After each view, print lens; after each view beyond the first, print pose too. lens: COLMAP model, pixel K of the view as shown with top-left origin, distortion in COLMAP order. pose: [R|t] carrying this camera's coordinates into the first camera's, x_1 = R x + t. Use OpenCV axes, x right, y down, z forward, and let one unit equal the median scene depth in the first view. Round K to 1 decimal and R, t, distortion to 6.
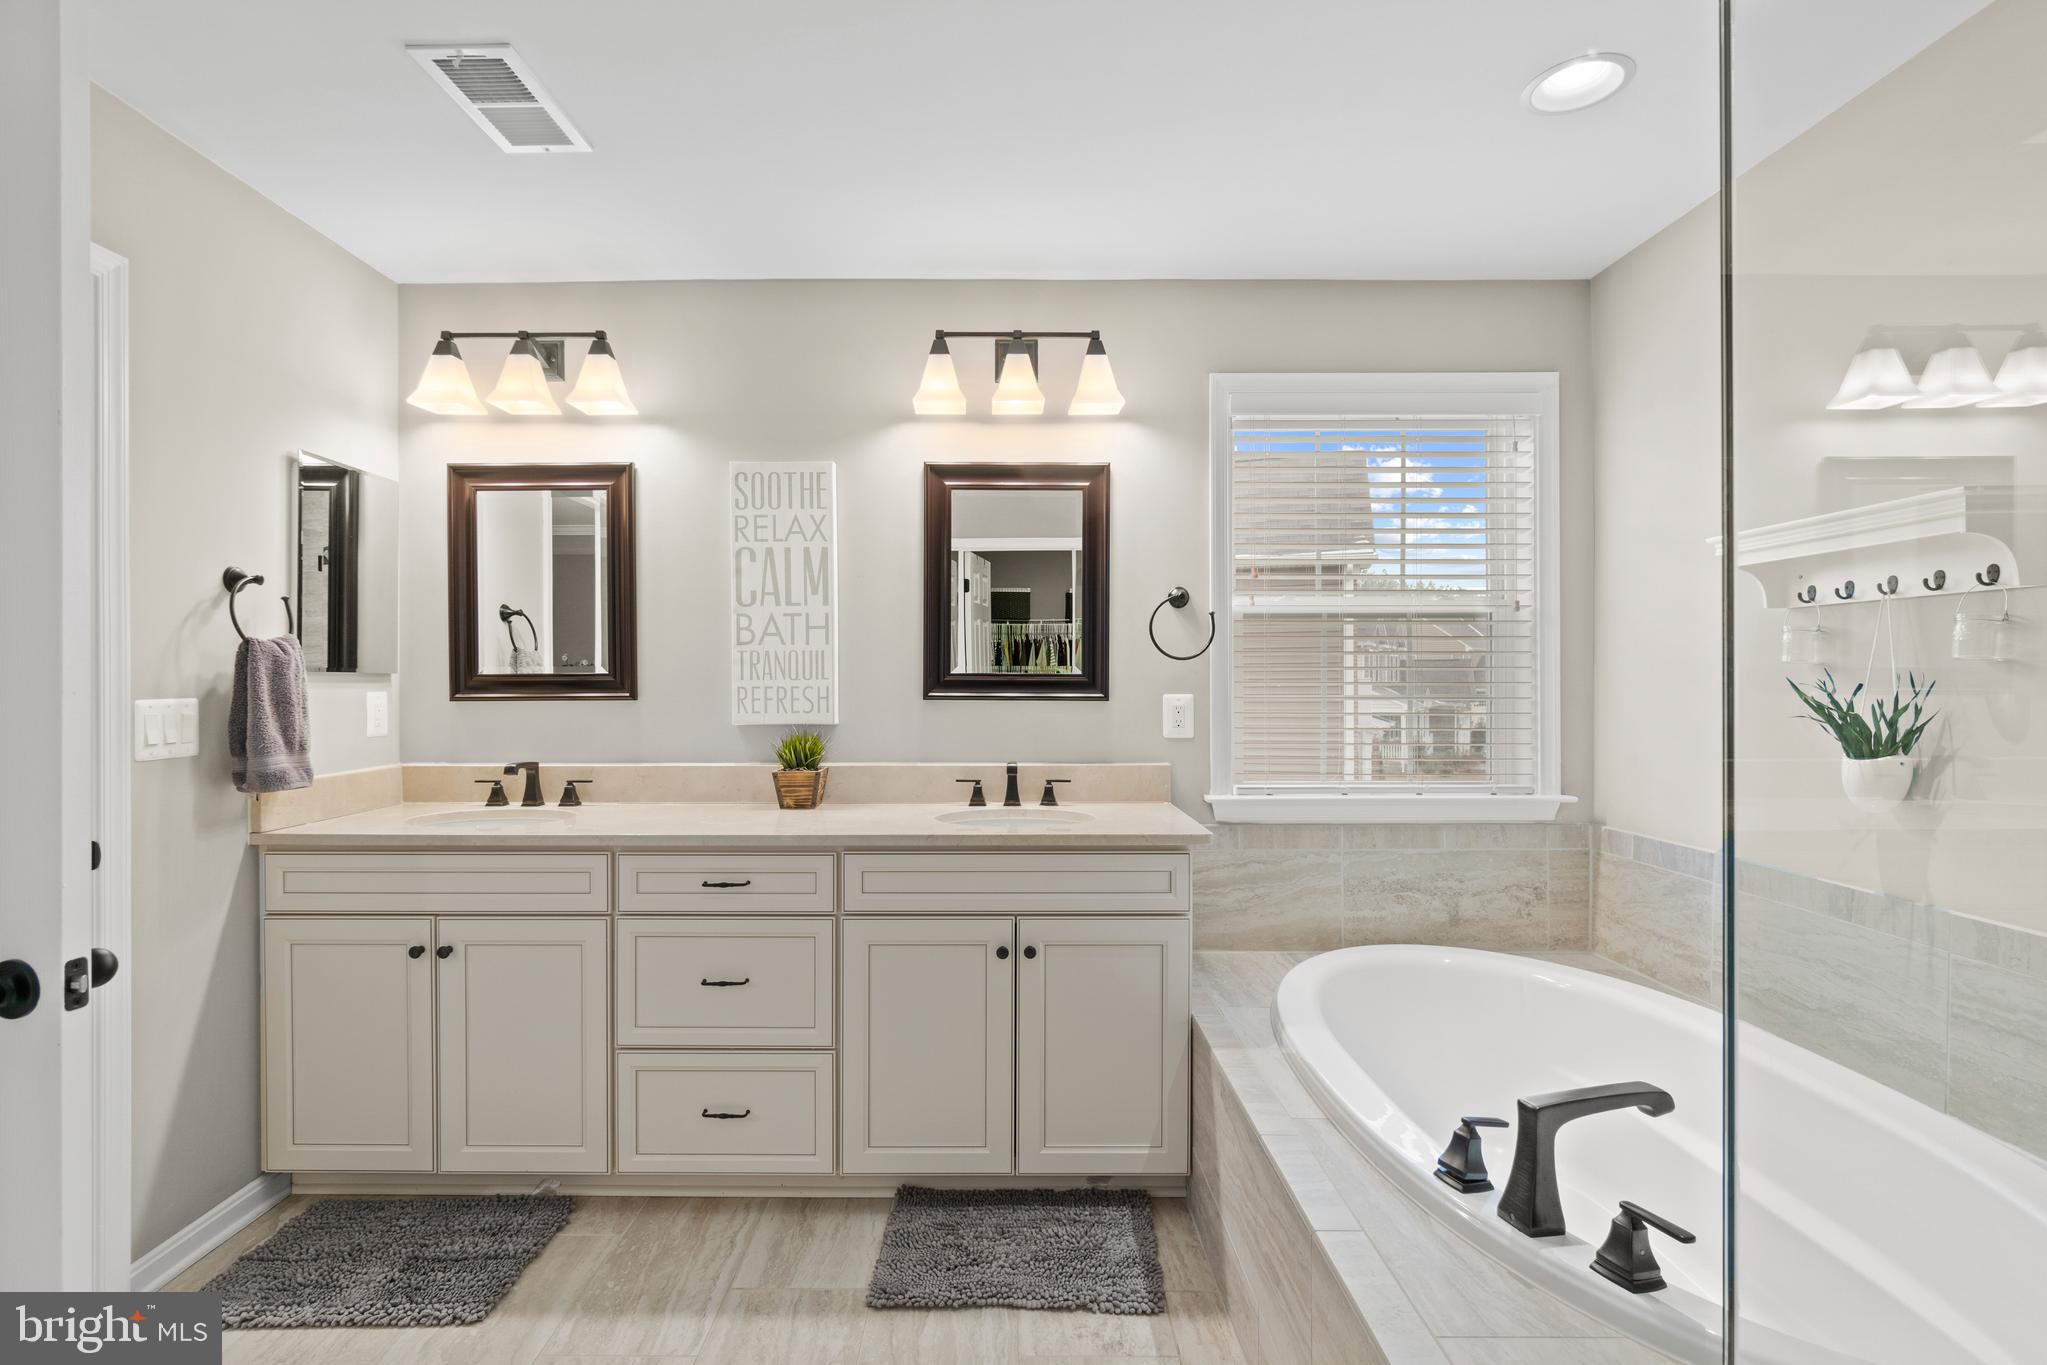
lens RADIAL K [[990.3, 0, 1025.4], [0, 990.3, 675.8], [0, 0, 1]] dist [-0.000435, 0.000372]
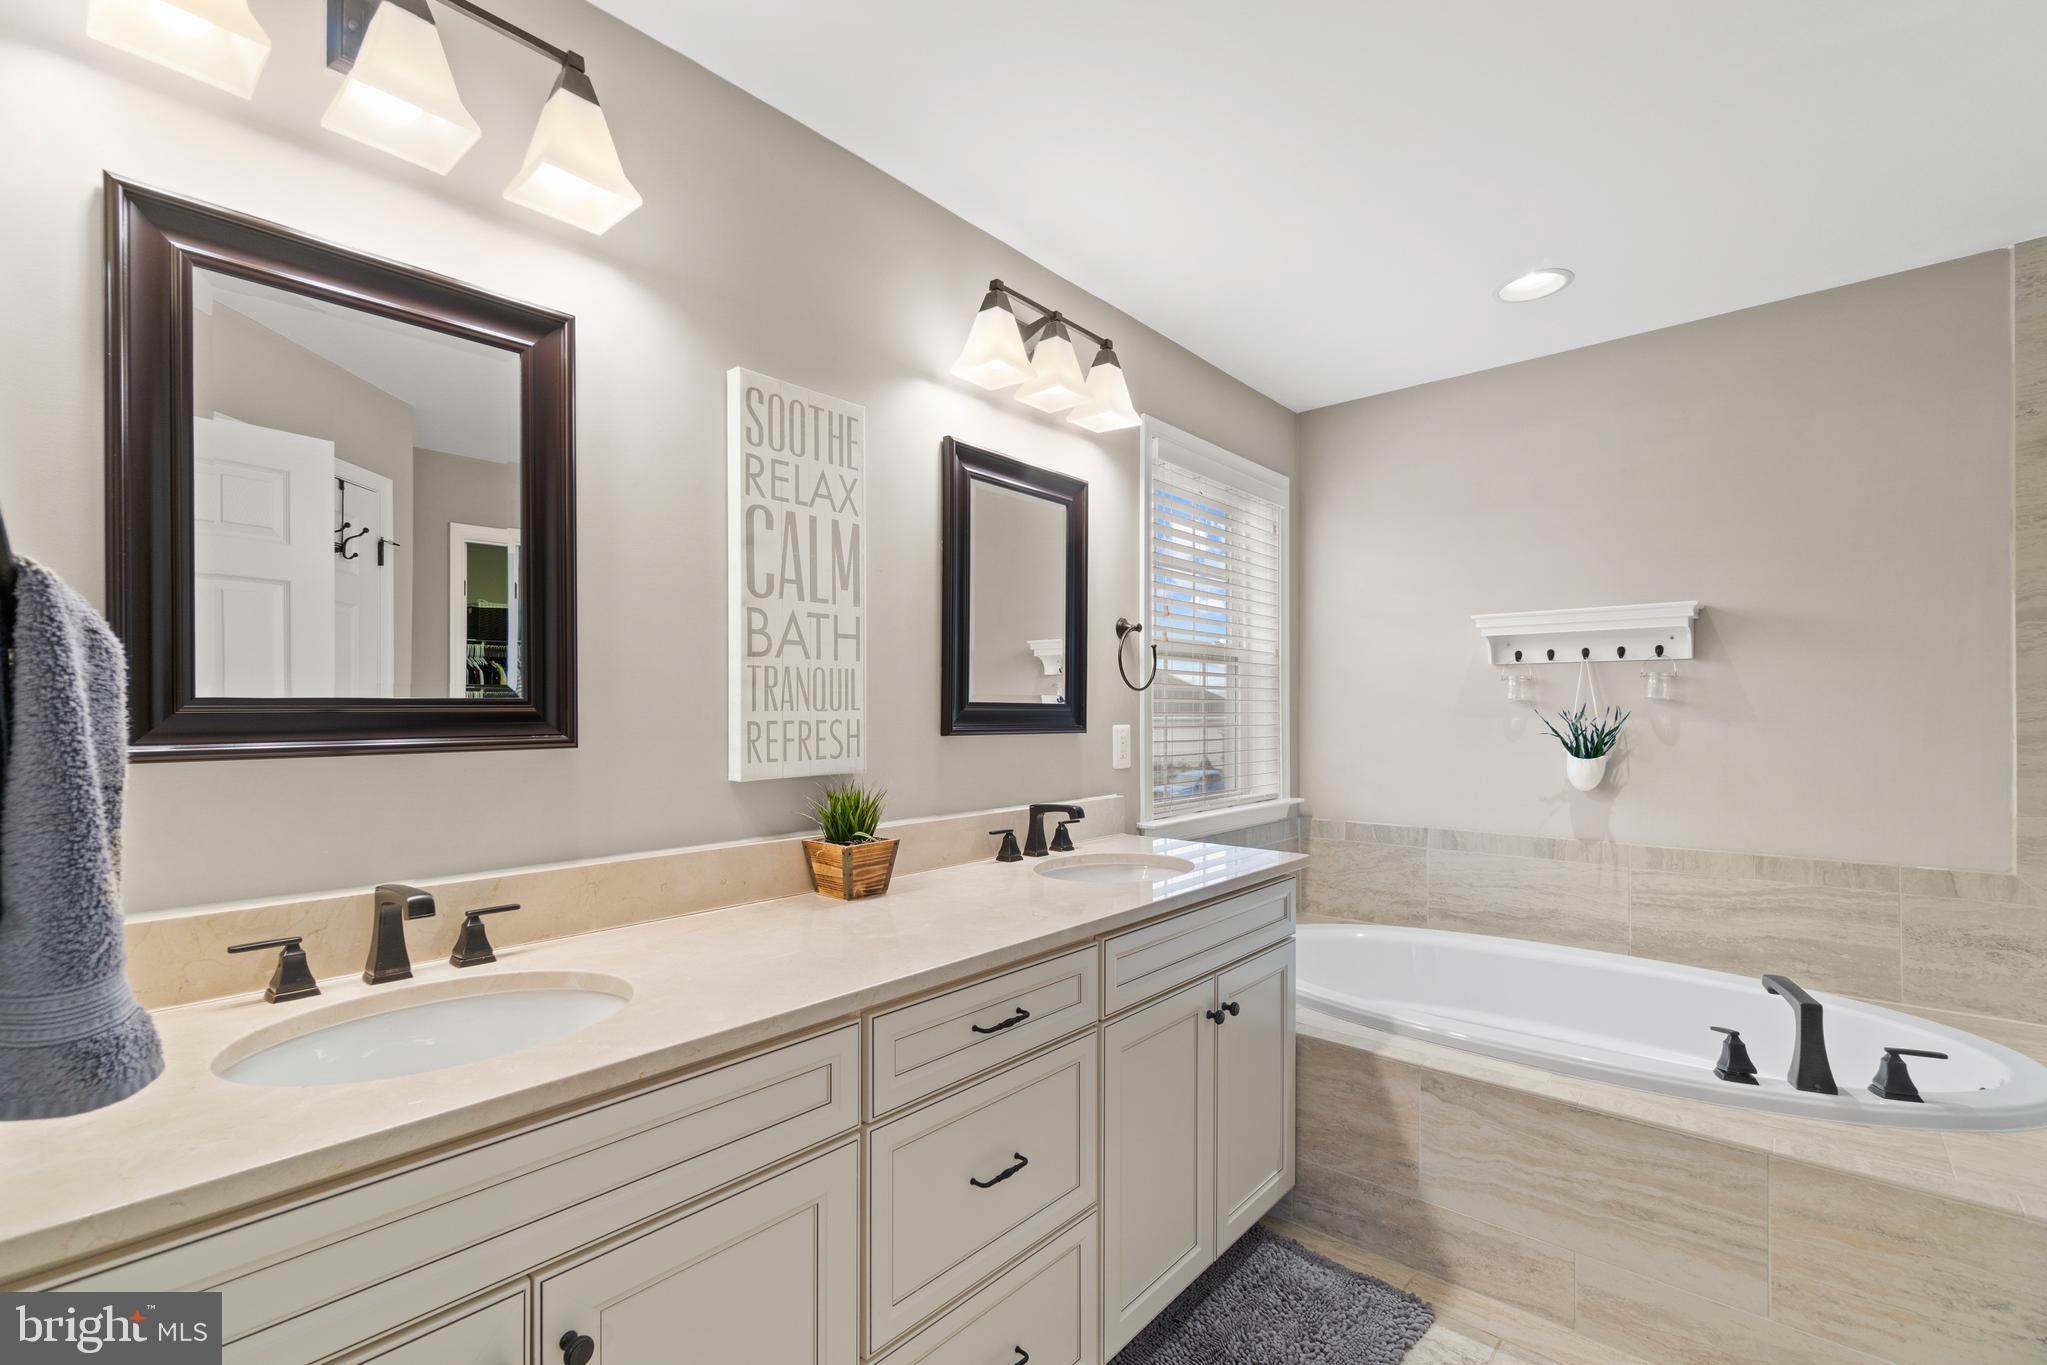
lens RADIAL K [[898.0, 0, 941.8], [0, 898.0, 706.9], [0, 0, 1]] dist [-0.010184, -0.000024]
pose [[0.672807, 0.003494, 0.739810, -0.636899], [-0.000892, 0.999992, -0.003912, 0.003738], [-0.739818, 0.001972, 0.672804, 0.520869]]
